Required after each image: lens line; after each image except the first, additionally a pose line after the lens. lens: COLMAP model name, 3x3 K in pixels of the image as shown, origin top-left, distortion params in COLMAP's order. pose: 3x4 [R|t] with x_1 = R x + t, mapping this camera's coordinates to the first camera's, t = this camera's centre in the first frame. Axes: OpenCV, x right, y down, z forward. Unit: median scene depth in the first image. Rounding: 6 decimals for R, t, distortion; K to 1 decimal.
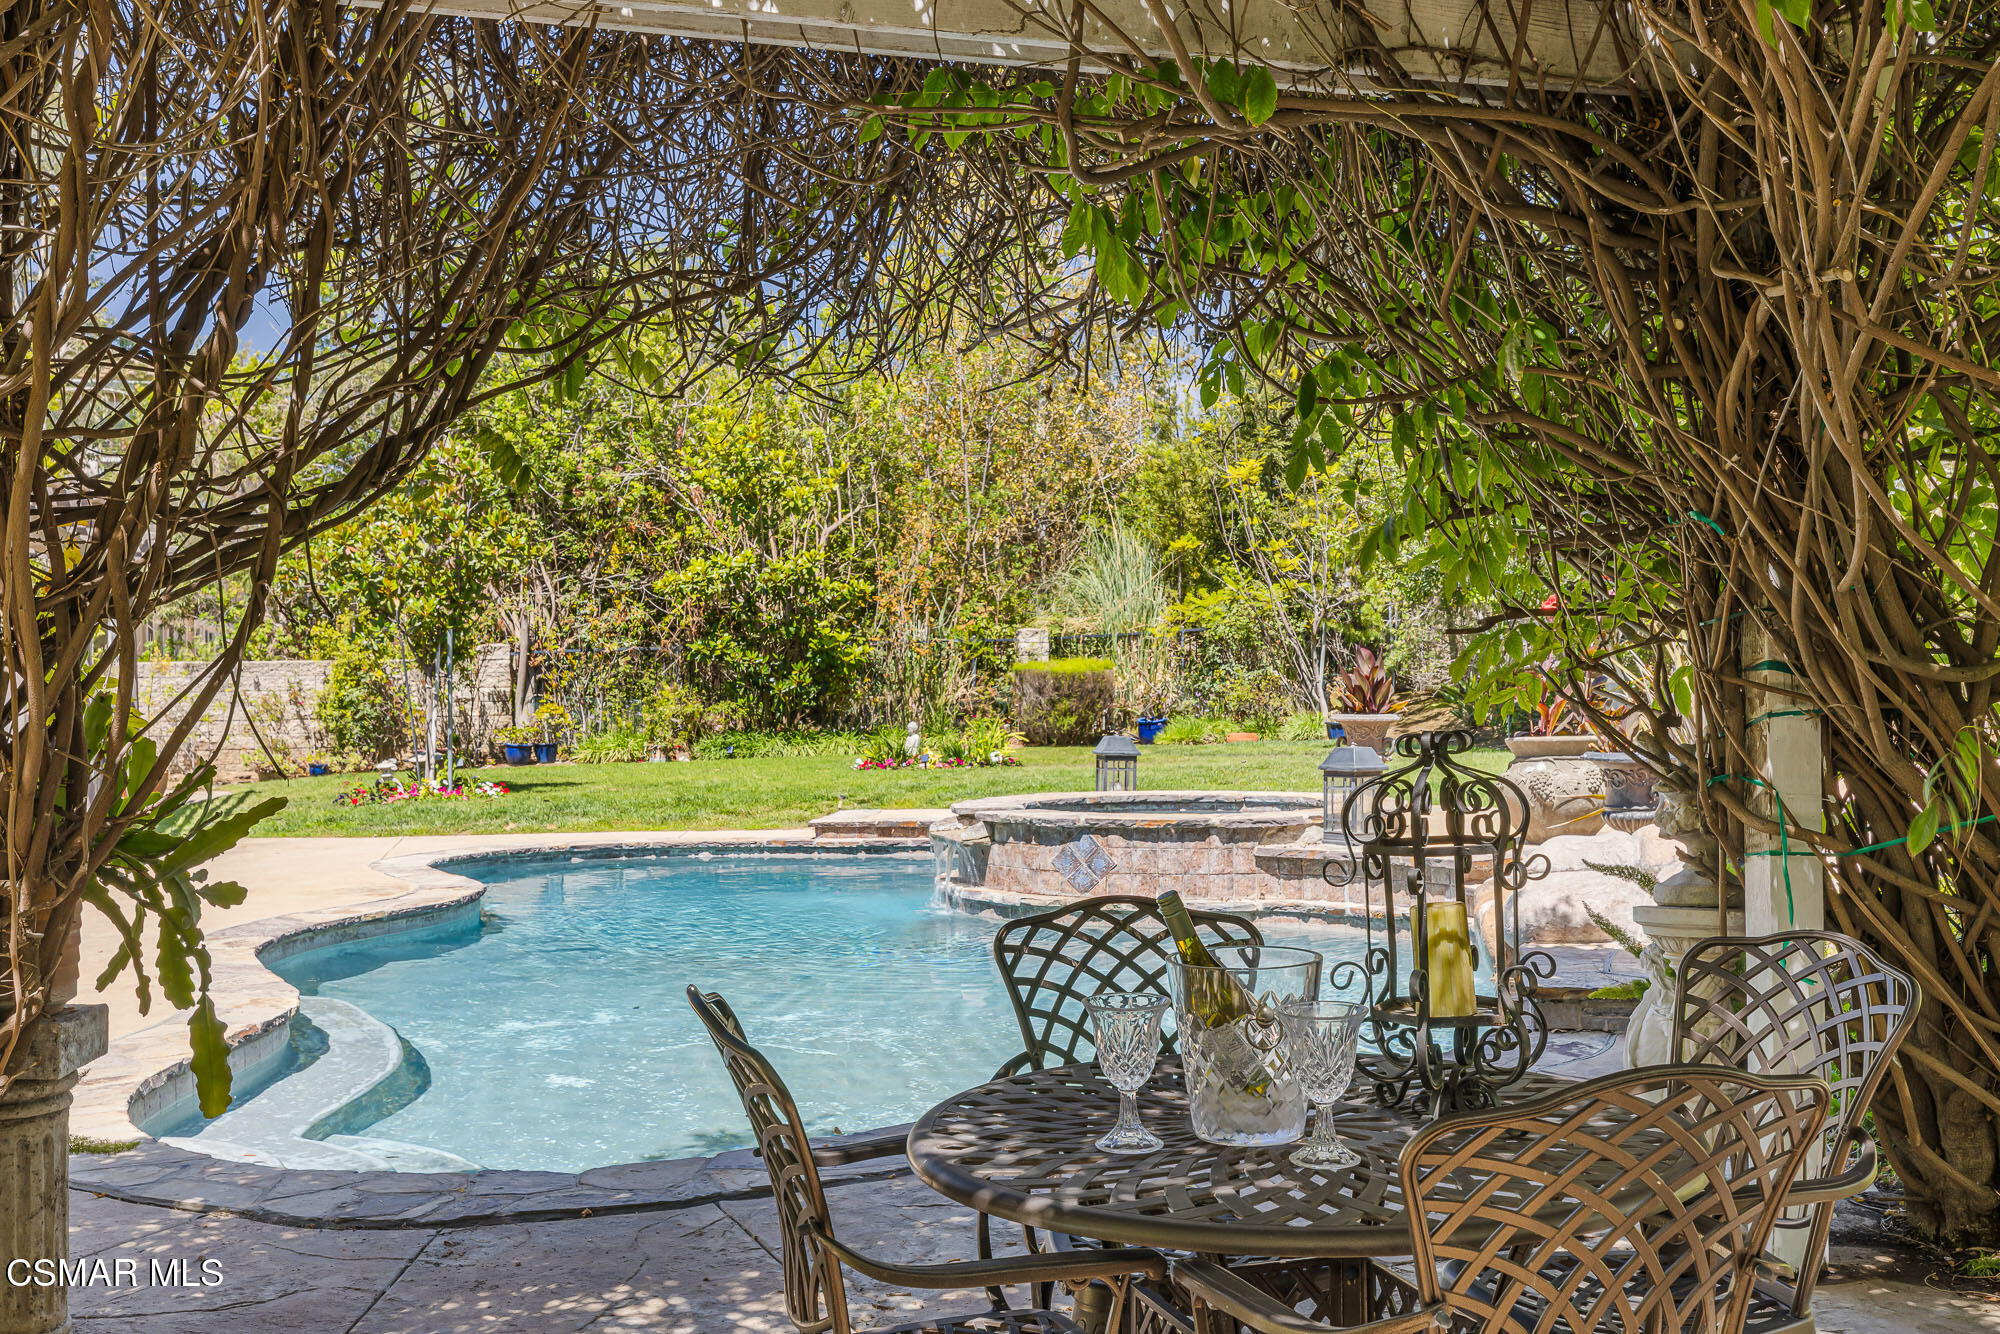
lens RADIAL K [[1976.3, 0, 992.2], [0, 1976.3, 674.0], [0, 0, 1]] dist [-0.032353, 0.000000]
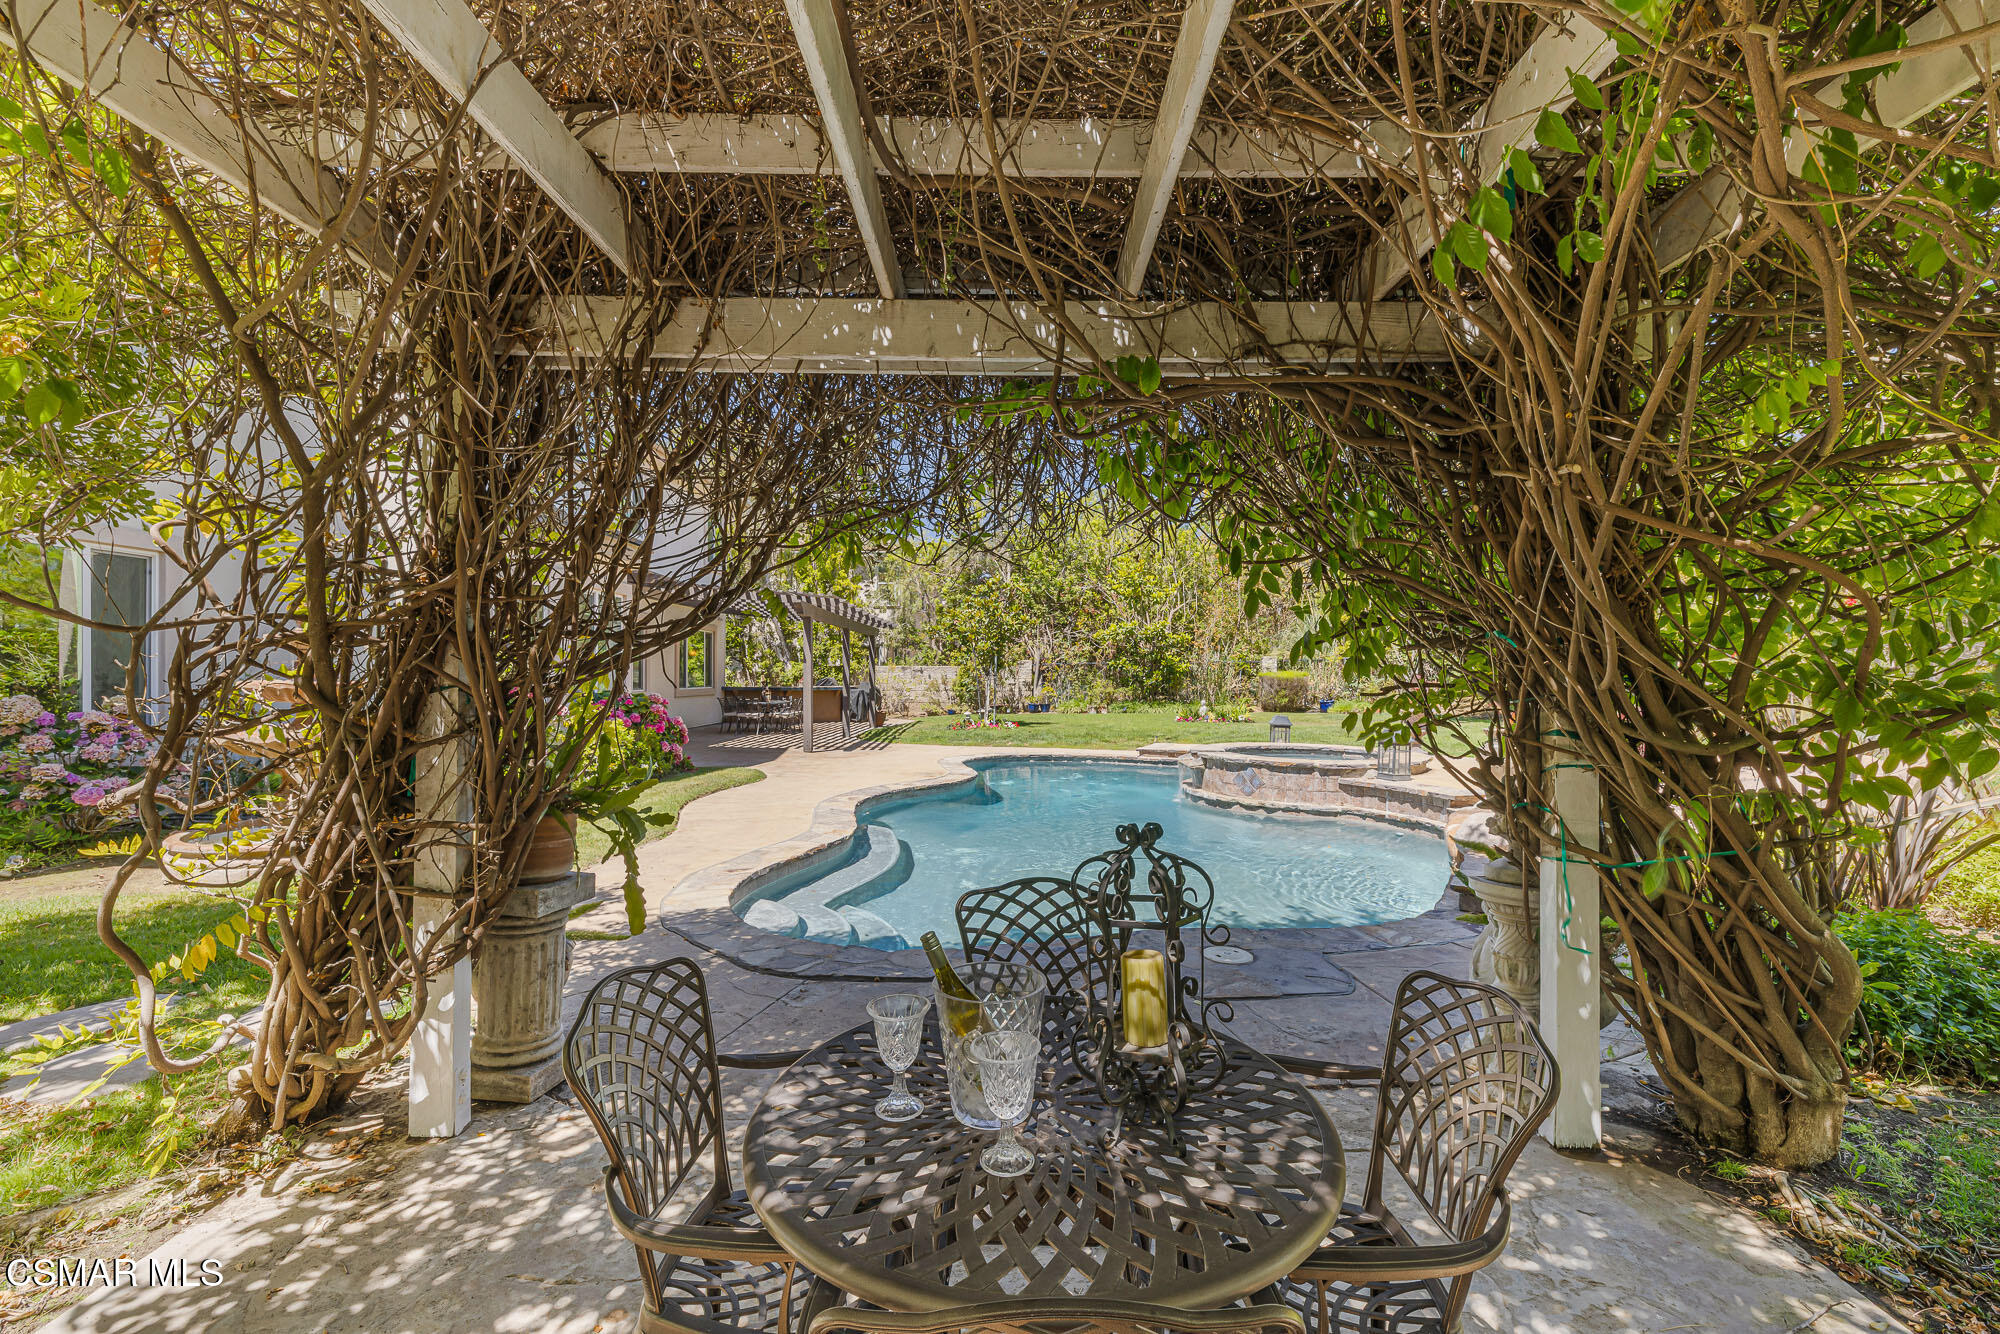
lens RADIAL K [[844.5, 0, 1001.1], [0, 844.5, 660.7], [0, 0, 1]] dist [-0.001865, 0.000030]
pose [[0.951624, 0.015683, -0.306864, 0.049248], [-0.018908, 0.999793, -0.007538, -0.012257], [0.306683, 0.012976, 0.951723, 0.067536]]
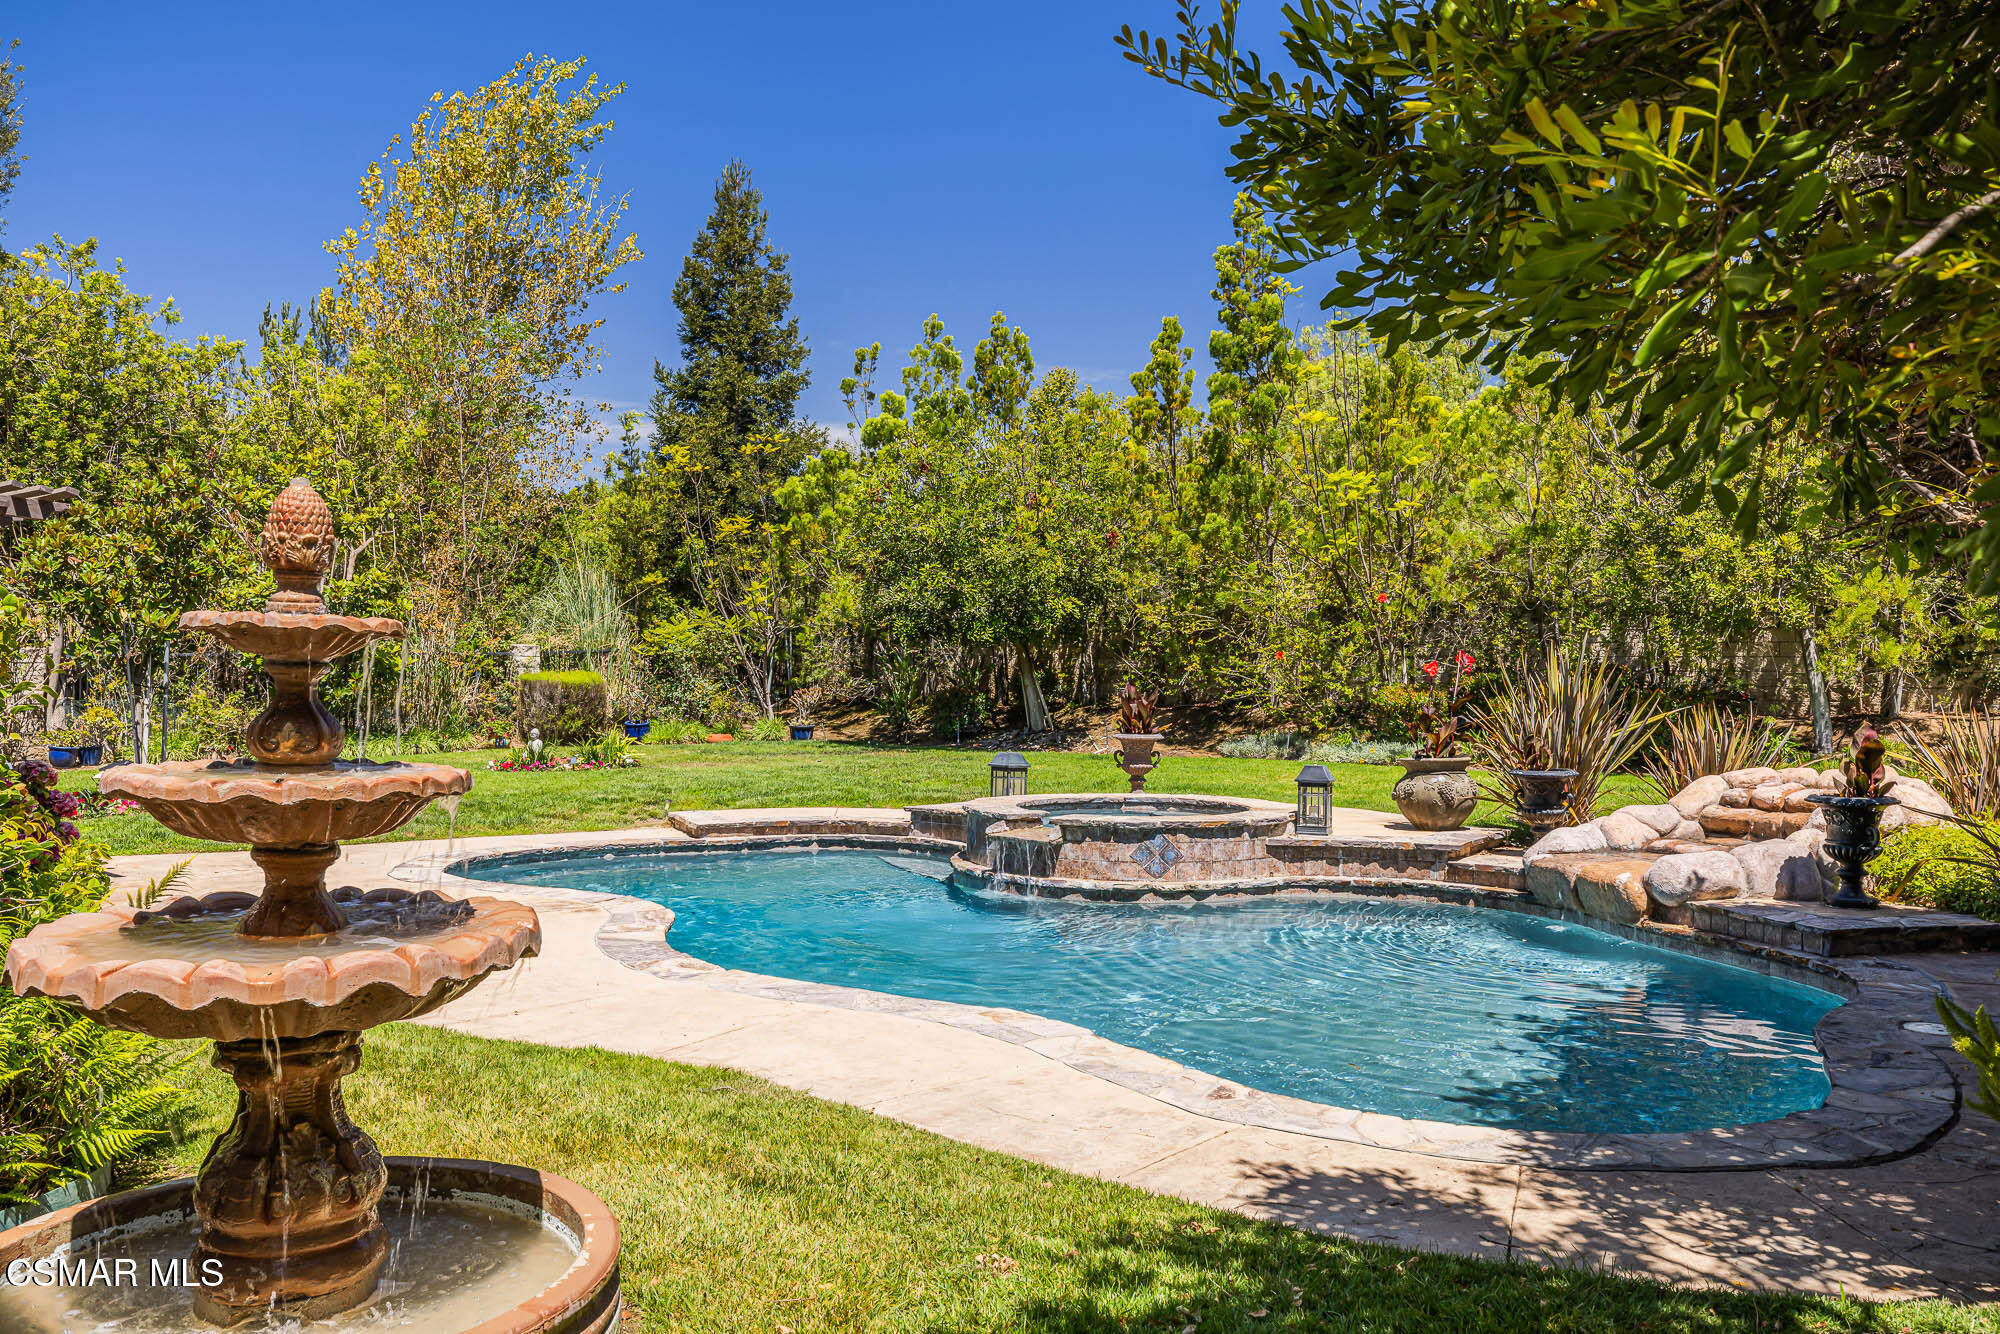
lens RADIAL K [[1542.6, 0, 1003.8], [0, 1542.6, 665.8], [0, 0, 1]] dist [0.008069, 0.003803]
pose [[0.856654, 0.020515, 0.515483, -0.412664], [-0.018440, 0.999788, -0.009145, -0.014230], [-0.515562, -0.001671, 0.856851, 0.120969]]
